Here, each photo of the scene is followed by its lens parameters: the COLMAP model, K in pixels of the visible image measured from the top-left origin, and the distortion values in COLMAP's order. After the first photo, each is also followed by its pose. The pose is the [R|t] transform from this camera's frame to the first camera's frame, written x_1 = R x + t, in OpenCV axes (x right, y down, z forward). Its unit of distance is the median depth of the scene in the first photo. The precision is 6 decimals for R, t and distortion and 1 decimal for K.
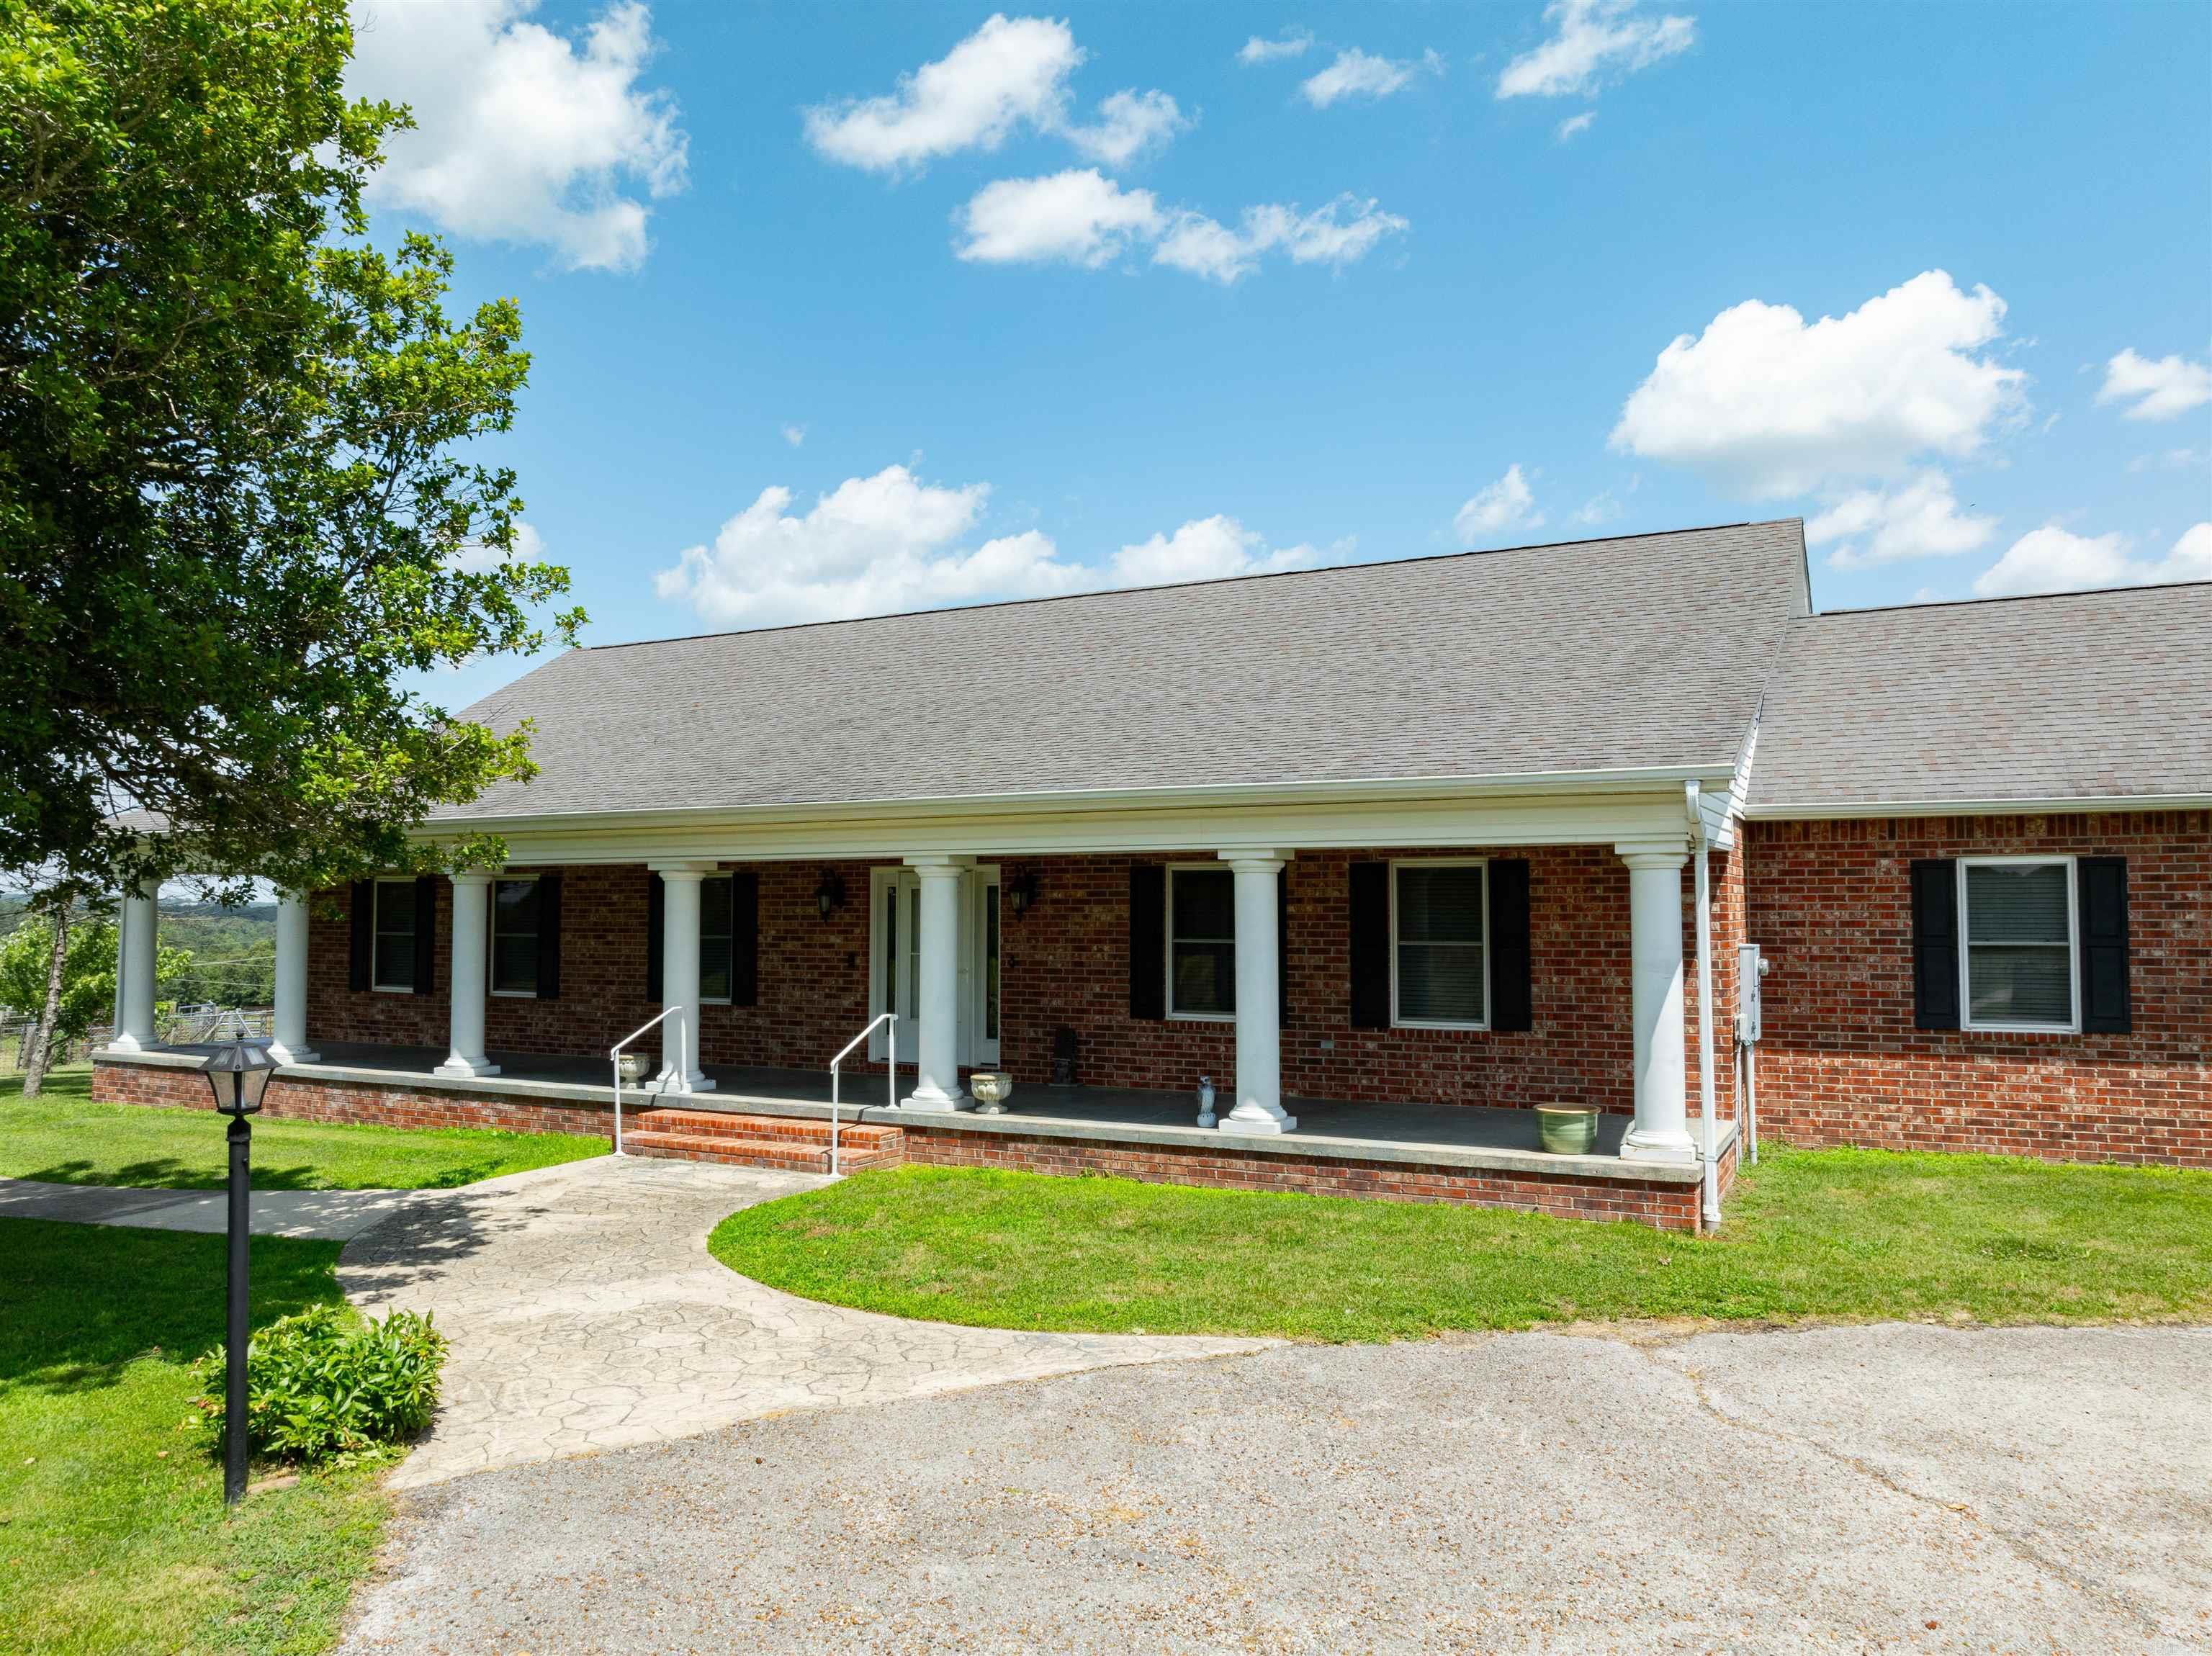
lens RADIAL K [[1568.9, 0, 1162.2], [0, 1568.9, 839.4], [0, 0, 1]] dist [-0.029739, 0.006960]
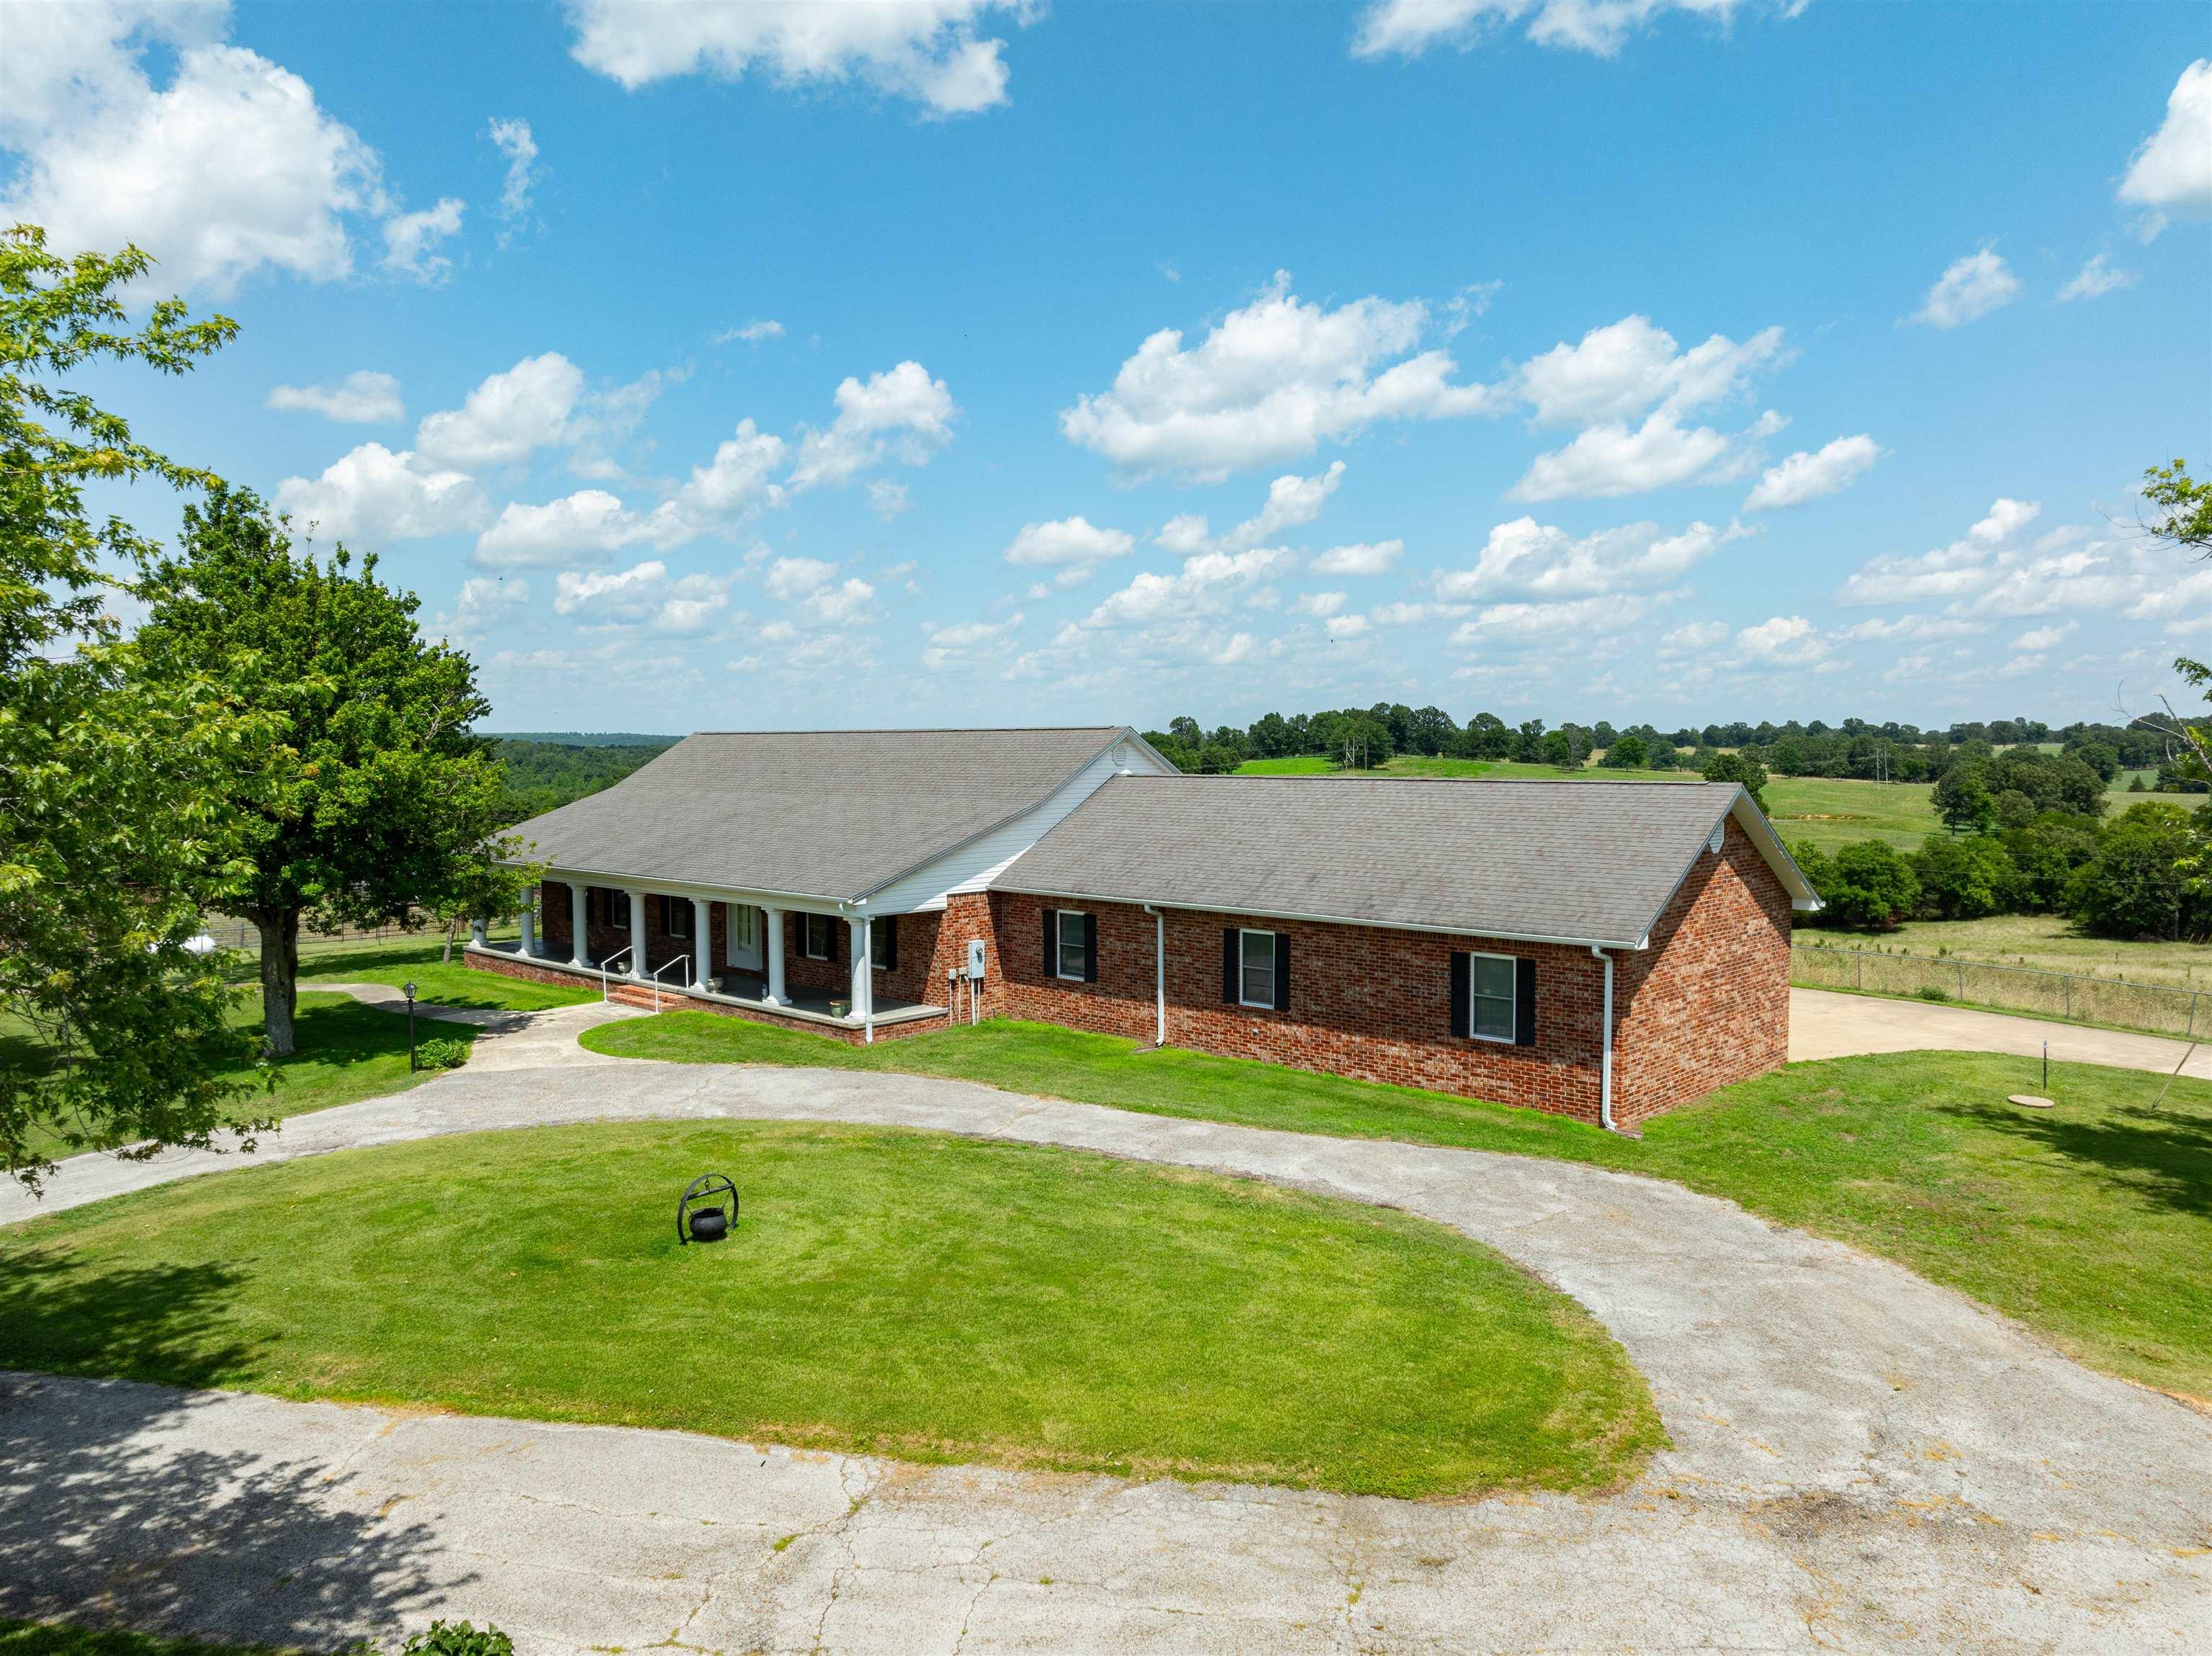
lens RADIAL K [[1568.9, 0, 1104.5], [0, 1568.9, 824.8], [0, 0, 1]] dist [-0.029739, 0.006960]
pose [[0.959515, 0.012215, -0.281392, 1.334001], [0.015287, 0.995328, 0.095333, -0.377632], [0.281242, -0.095775, 0.954846, -1.431758]]
